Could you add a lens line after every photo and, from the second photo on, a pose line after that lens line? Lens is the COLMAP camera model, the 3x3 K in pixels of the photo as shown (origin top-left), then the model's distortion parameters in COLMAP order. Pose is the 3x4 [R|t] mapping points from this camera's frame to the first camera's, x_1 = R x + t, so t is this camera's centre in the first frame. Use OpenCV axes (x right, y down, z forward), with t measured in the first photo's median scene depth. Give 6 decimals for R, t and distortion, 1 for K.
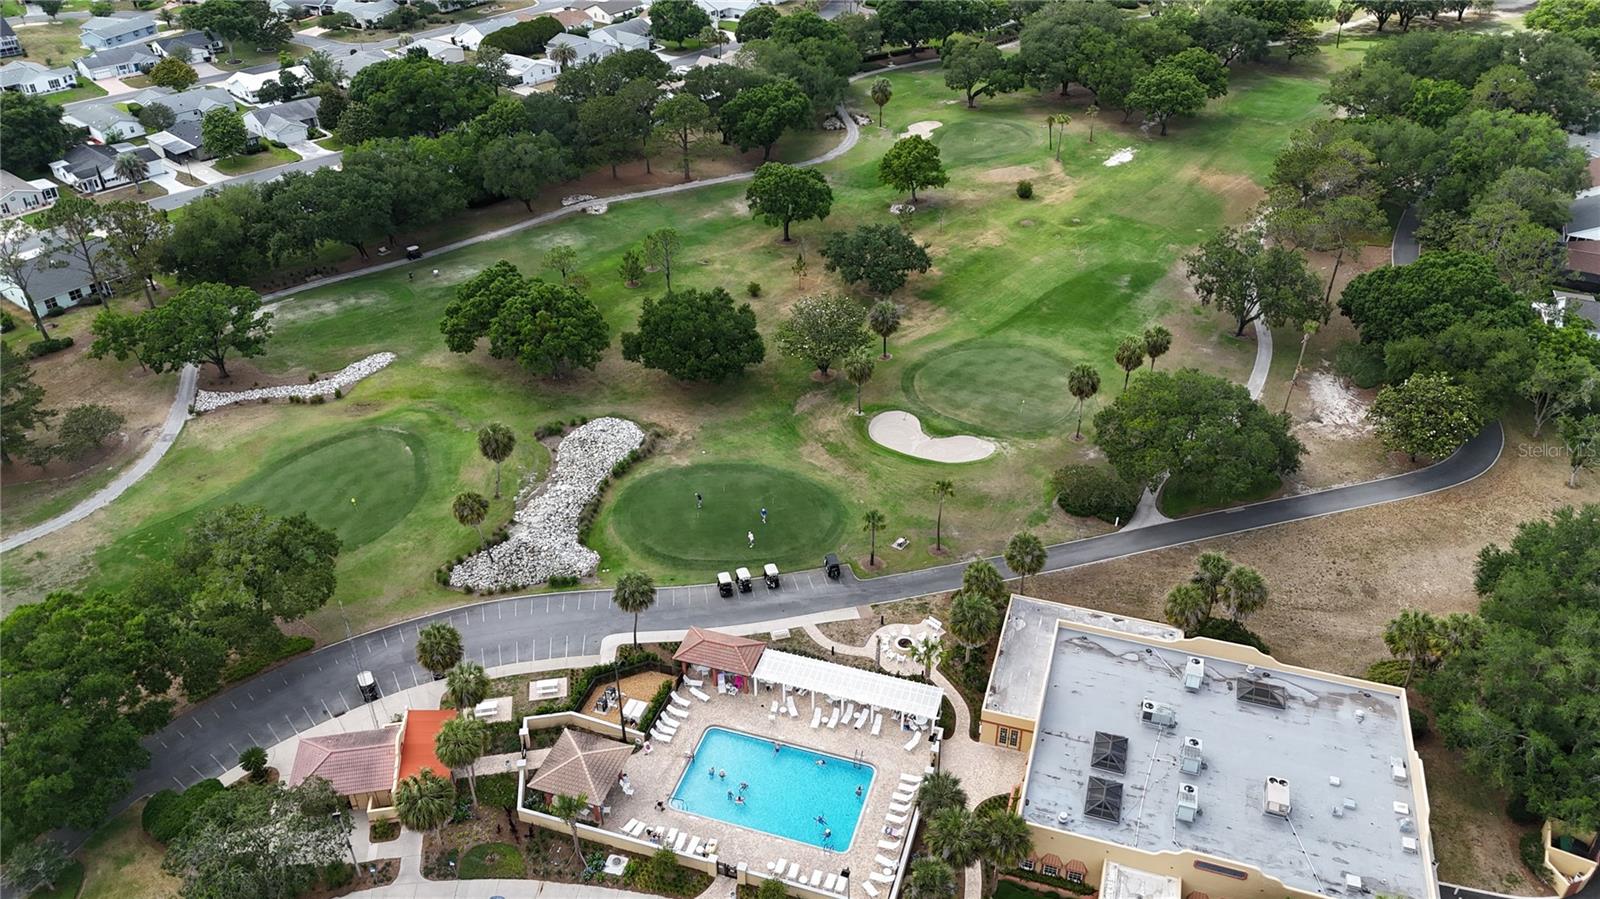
lens RADIAL K [[1178.3, 0, 800.0], [0, 1178.3, 449.5], [0, 0, 1]] dist [0.082632, -0.096290]
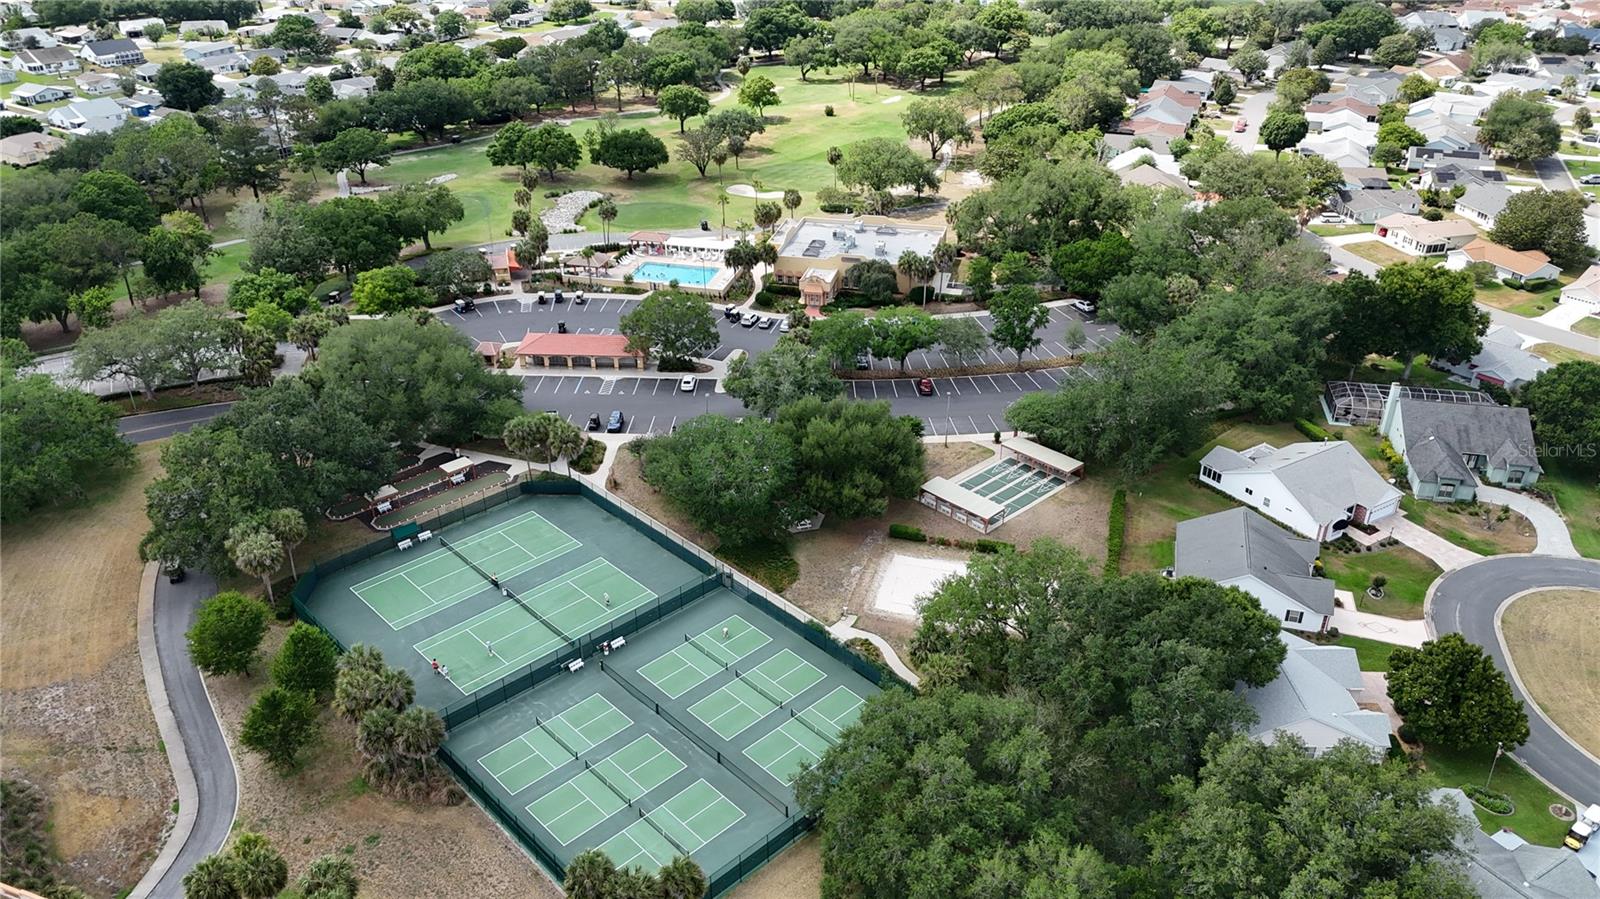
lens RADIAL K [[1178.3, 0, 800.0], [0, 1178.3, 449.5], [0, 0, 1]] dist [0.082632, -0.096290]
pose [[0.997314, -0.032010, 0.065876, 0.042646], [0.037835, 0.995298, -0.089161, 0.619957], [-0.062712, 0.091413, 0.993836, -0.918555]]
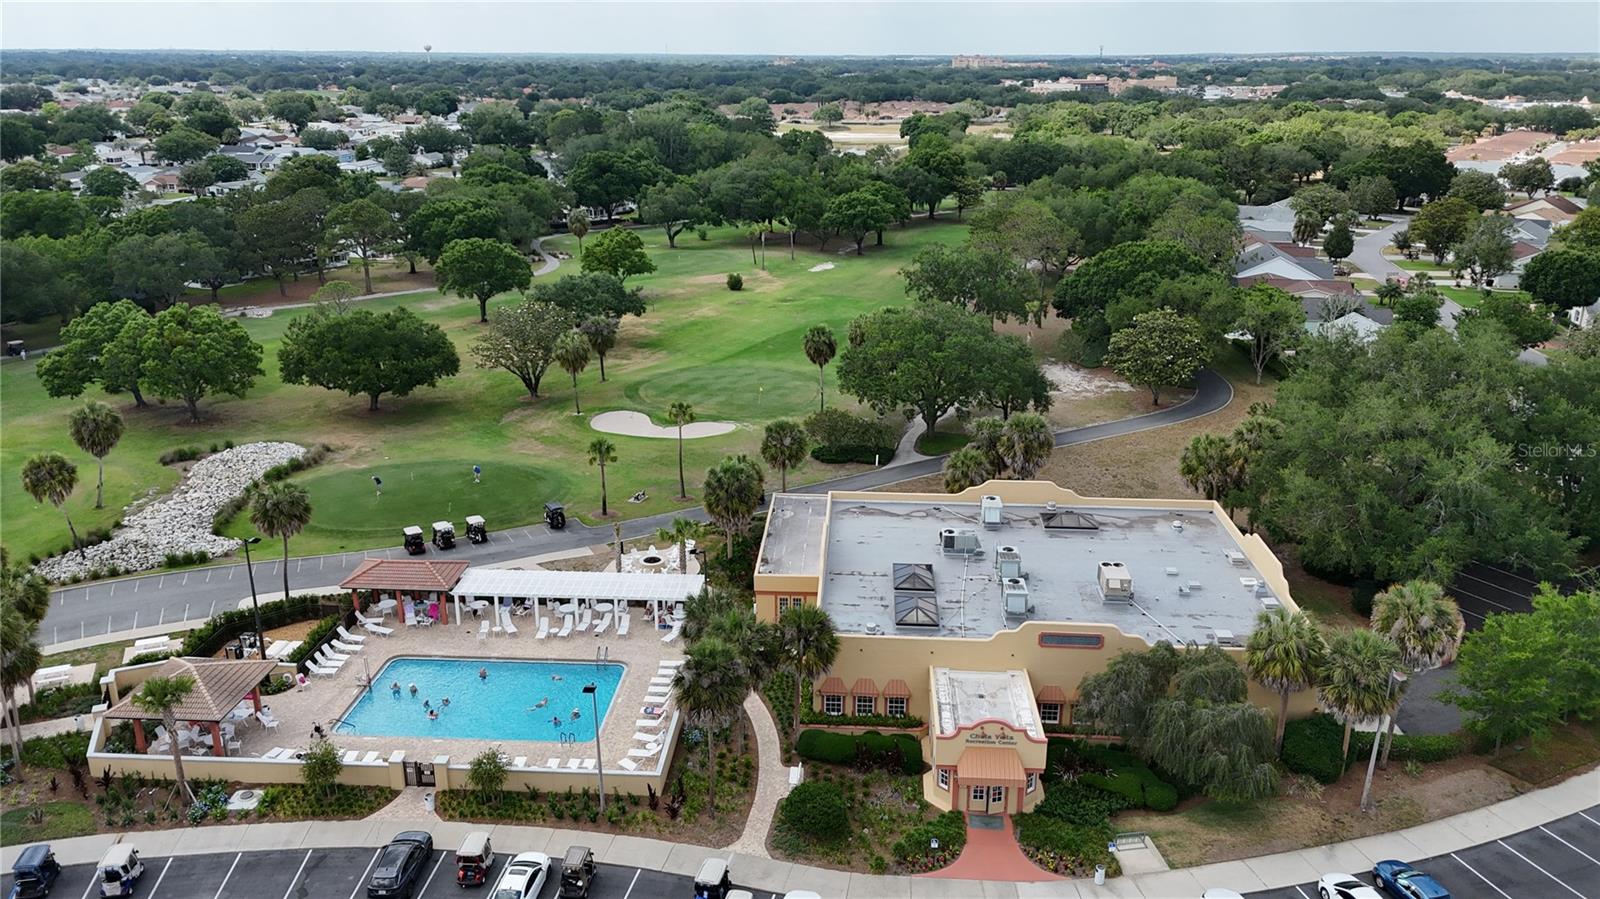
lens RADIAL K [[1178.3, 0, 800.0], [0, 1178.3, 449.5], [0, 0, 1]] dist [0.082632, -0.096290]
pose [[0.969042, -0.069356, 0.236952, 0.001403], [0.128675, 0.960957, -0.244959, 0.255160], [-0.210712, 0.267865, 0.940132, 0.172150]]
